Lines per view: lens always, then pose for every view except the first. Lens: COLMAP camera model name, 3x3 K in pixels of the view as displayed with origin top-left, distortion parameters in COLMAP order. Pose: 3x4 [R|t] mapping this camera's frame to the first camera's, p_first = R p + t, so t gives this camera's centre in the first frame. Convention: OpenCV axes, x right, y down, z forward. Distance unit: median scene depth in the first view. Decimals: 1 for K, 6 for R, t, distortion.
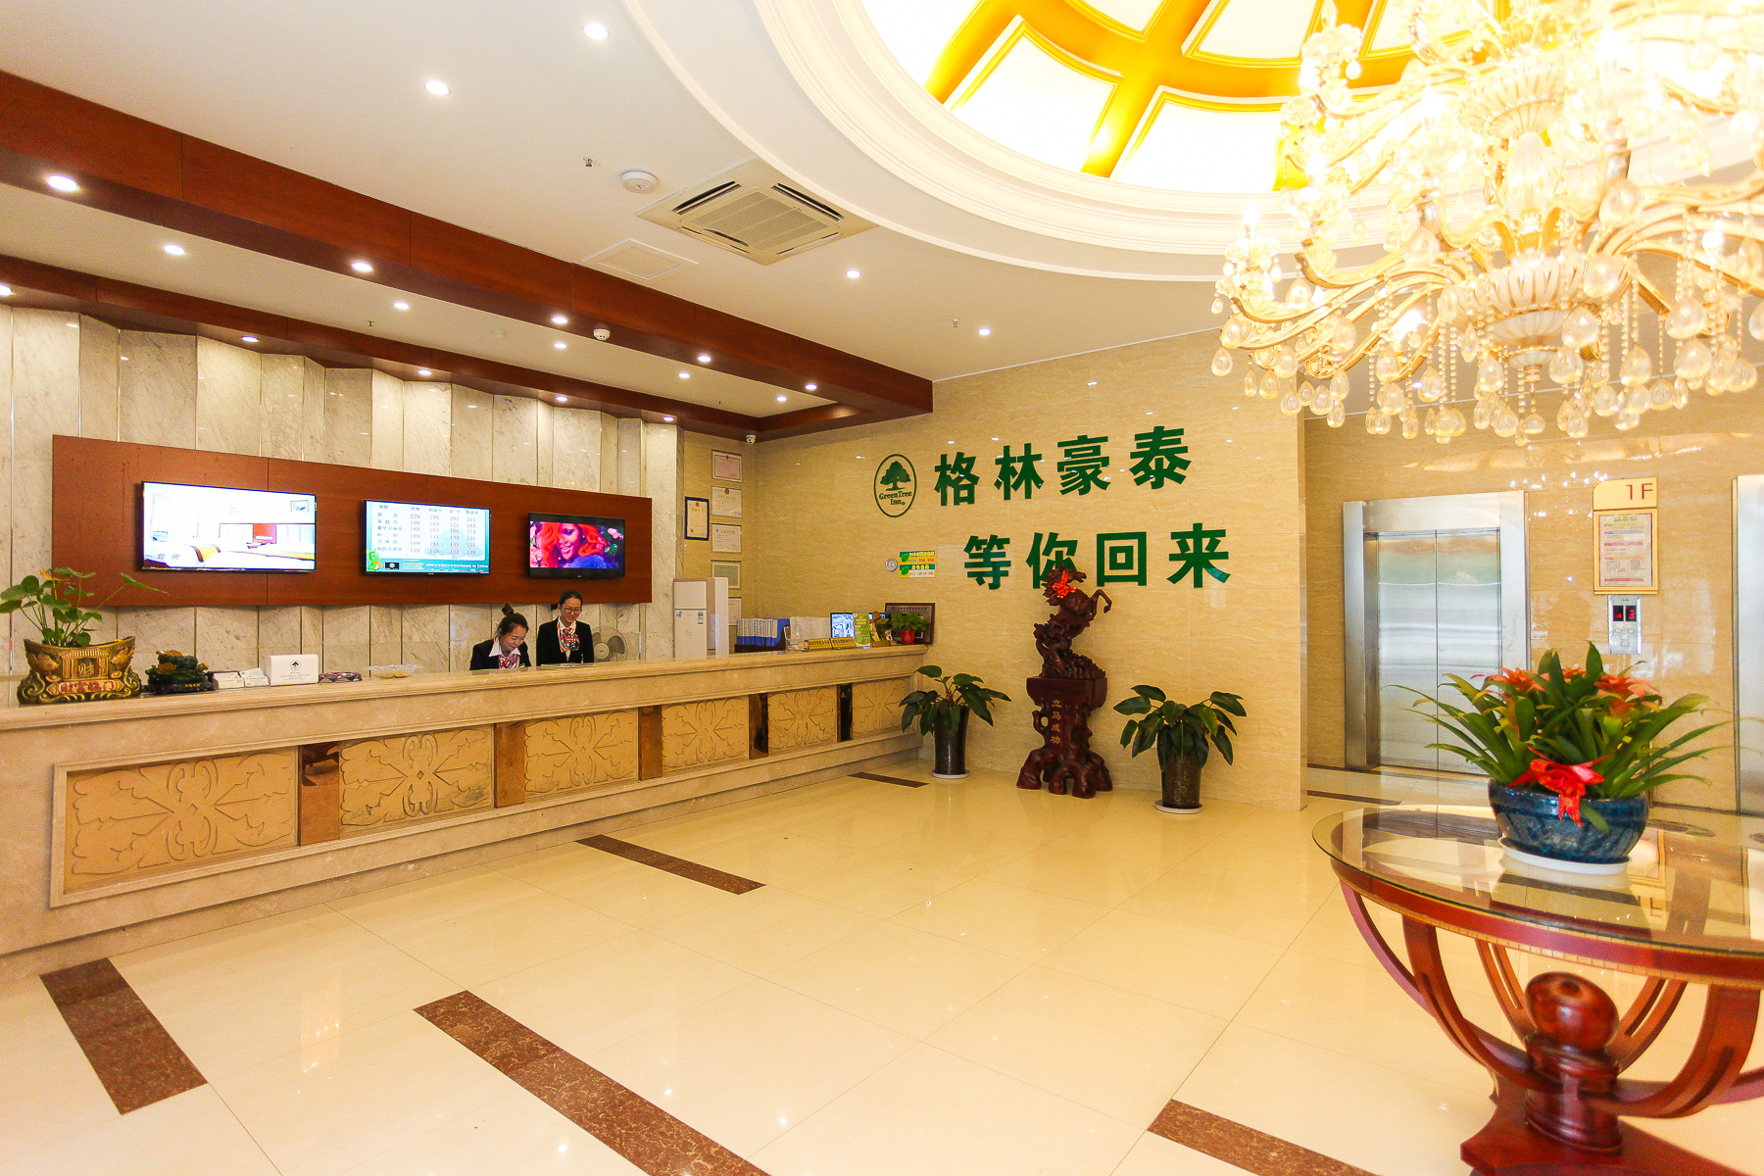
lens RADIAL K [[877.3, 0, 882.0], [0, 877.3, 588.0], [0, 0, 1]] dist [0.001201, 0.000424]
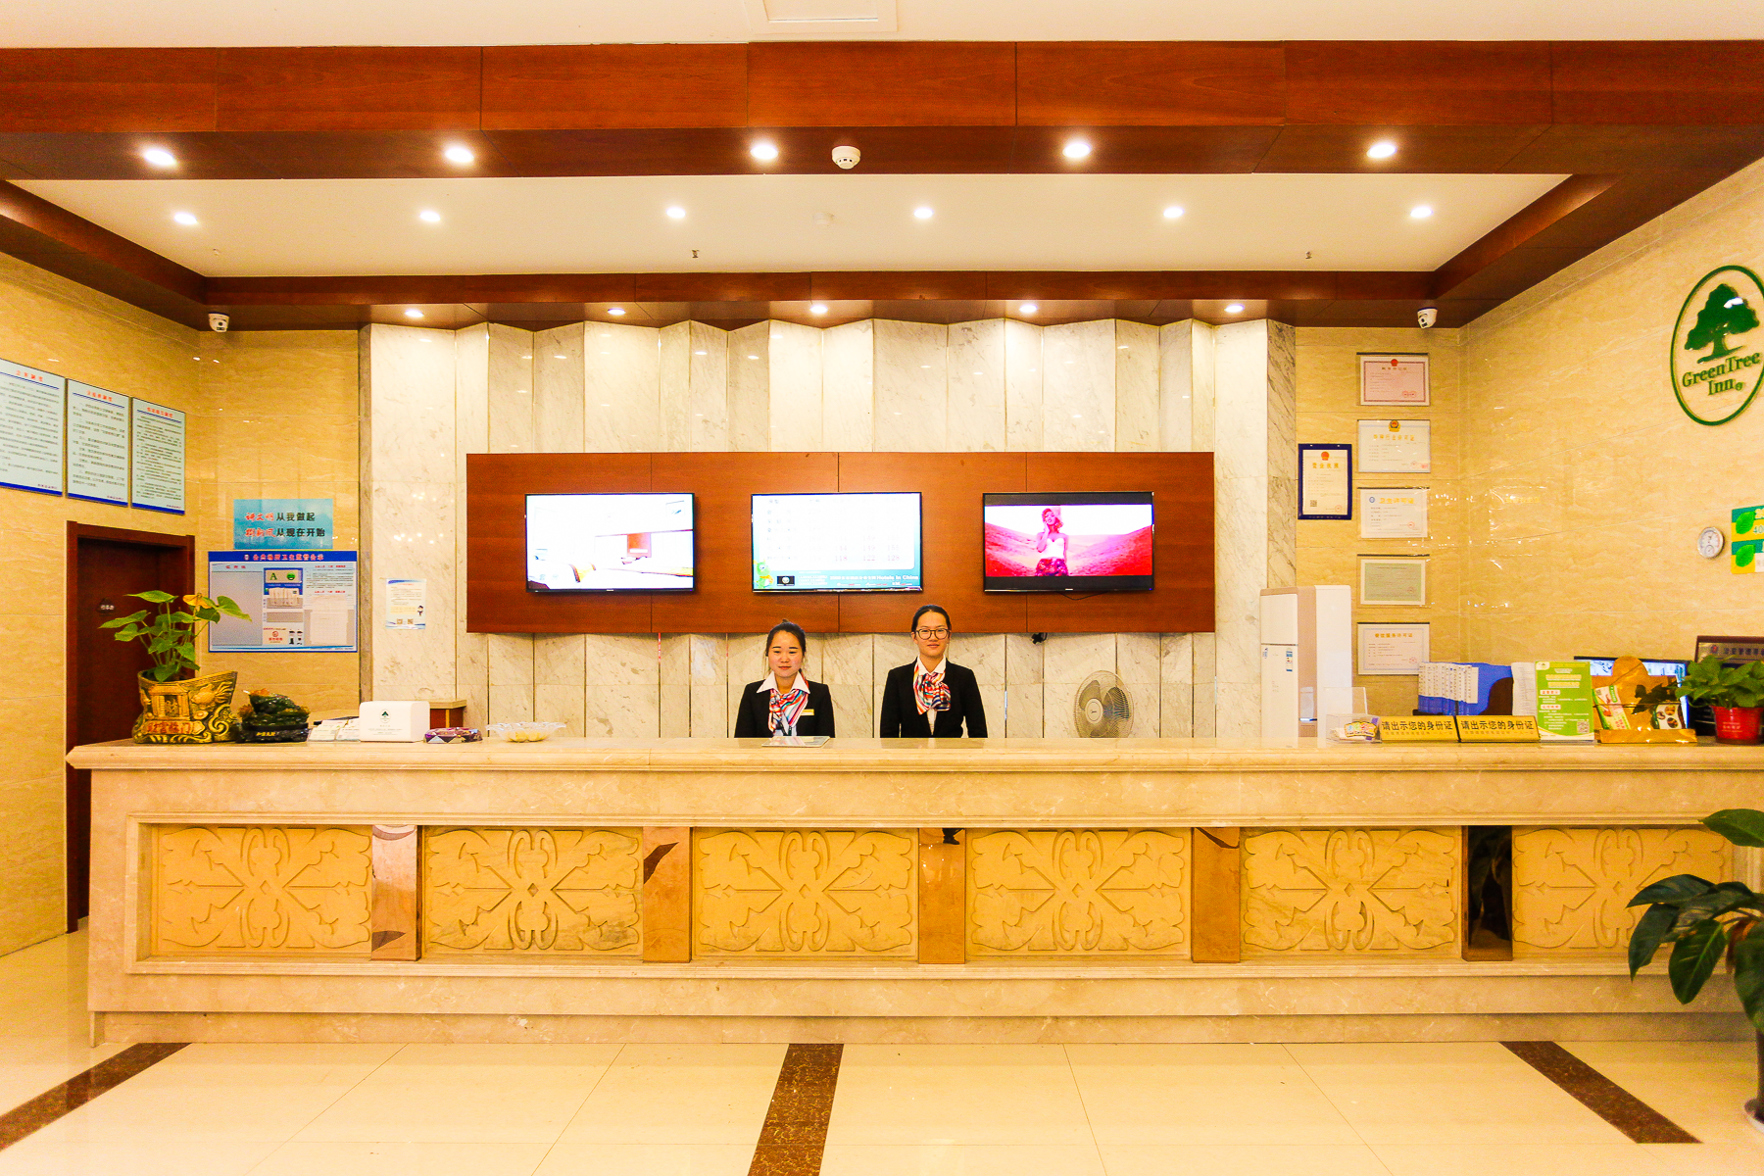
lens RADIAL K [[1056.7, 0, 885.7], [0, 1056.7, 632.0], [0, 0, 1]] dist [-0.033222, 0.003382]
pose [[0.624334, 0.005611, -0.781138, 0.191806], [0.009789, 0.999839, 0.015006, 0.005472], [0.781096, -0.017016, 0.624179, 0.517506]]
